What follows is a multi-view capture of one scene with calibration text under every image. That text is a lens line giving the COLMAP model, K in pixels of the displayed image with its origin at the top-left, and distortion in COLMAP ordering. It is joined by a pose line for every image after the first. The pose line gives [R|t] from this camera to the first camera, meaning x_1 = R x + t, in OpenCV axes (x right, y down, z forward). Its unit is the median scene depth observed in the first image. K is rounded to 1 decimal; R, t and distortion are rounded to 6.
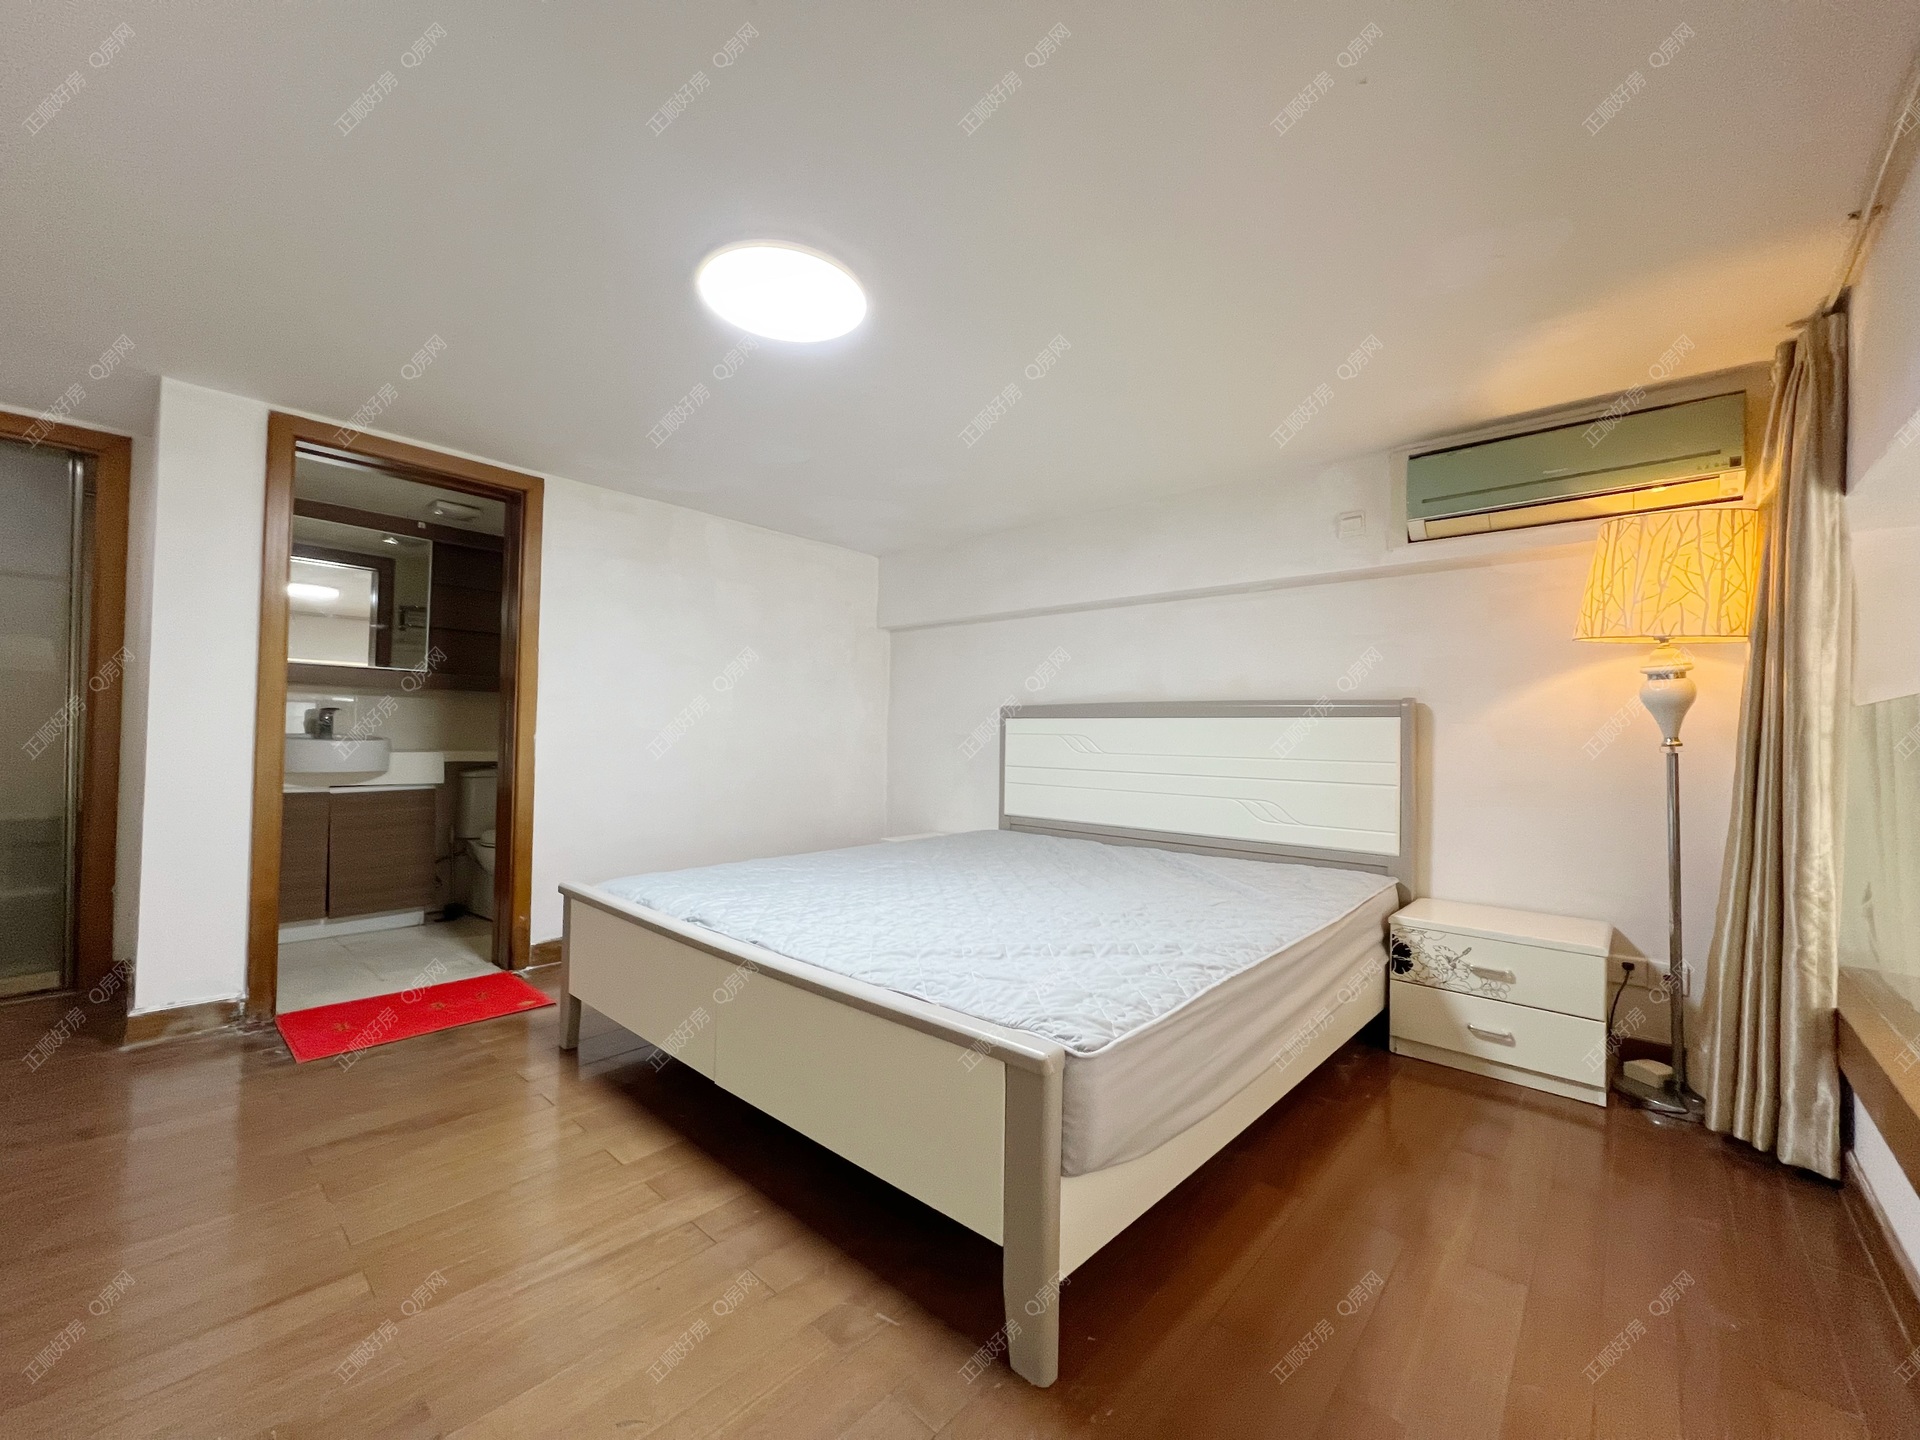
lens RADIAL K [[774.2, 0, 961.5], [0, 774.2, 744.7], [0, 0, 1]] dist [0.000878, 0.000057]
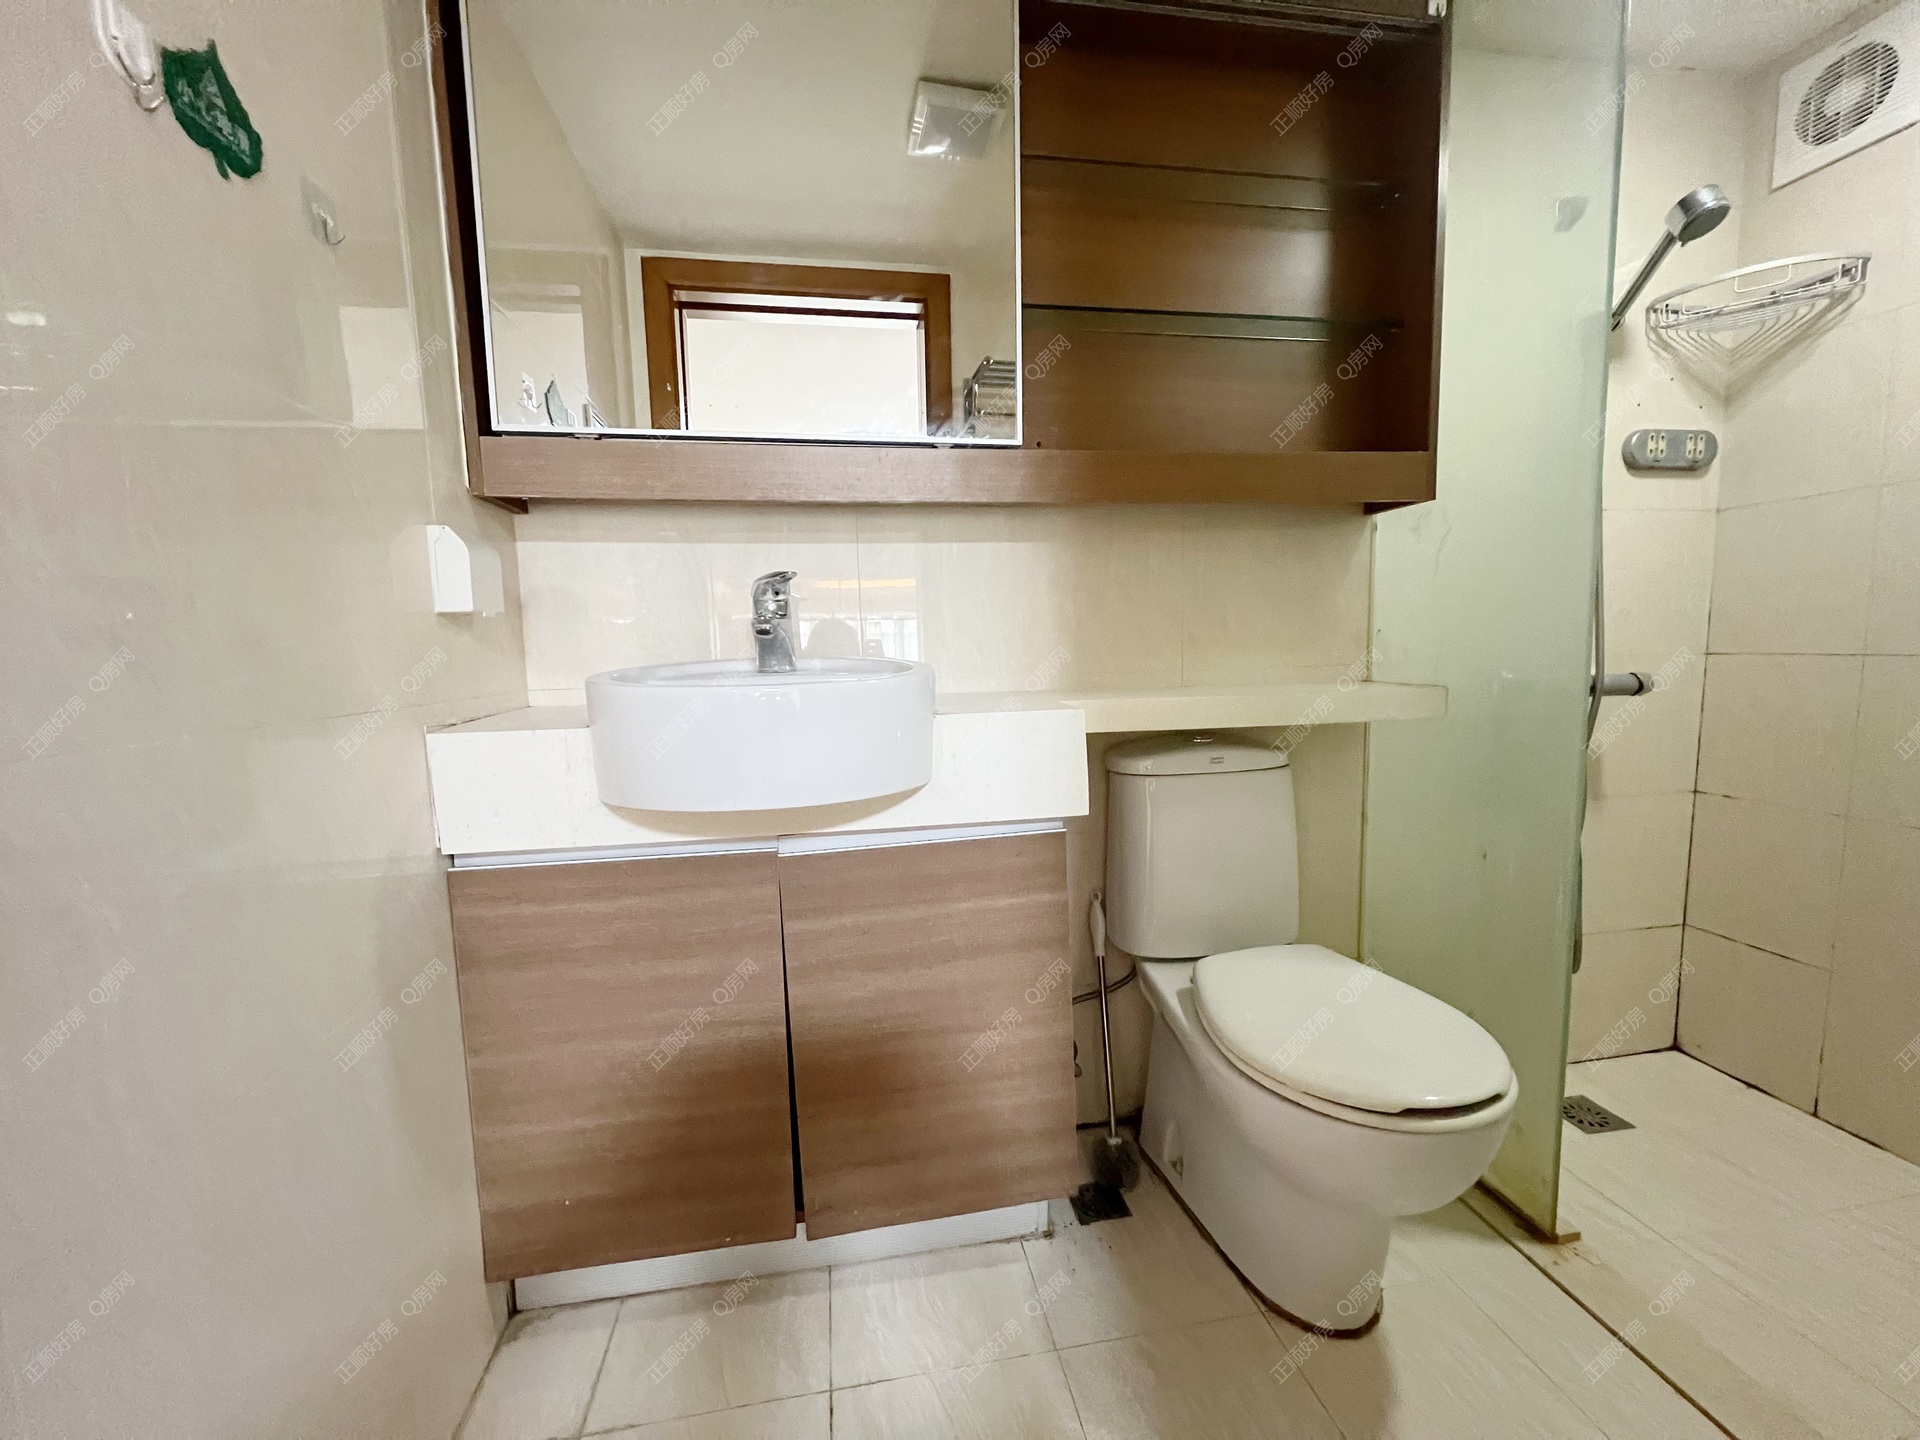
lens RADIAL K [[774.2, 0, 961.5], [0, 774.2, 744.7], [0, 0, 1]] dist [0.000878, 0.000057]
pose [[0.778036, 0.023903, -0.627765, -0.381187], [0.041952, 0.995068, 0.089882, -0.002991], [0.626818, -0.096267, 0.773196, 0.544390]]
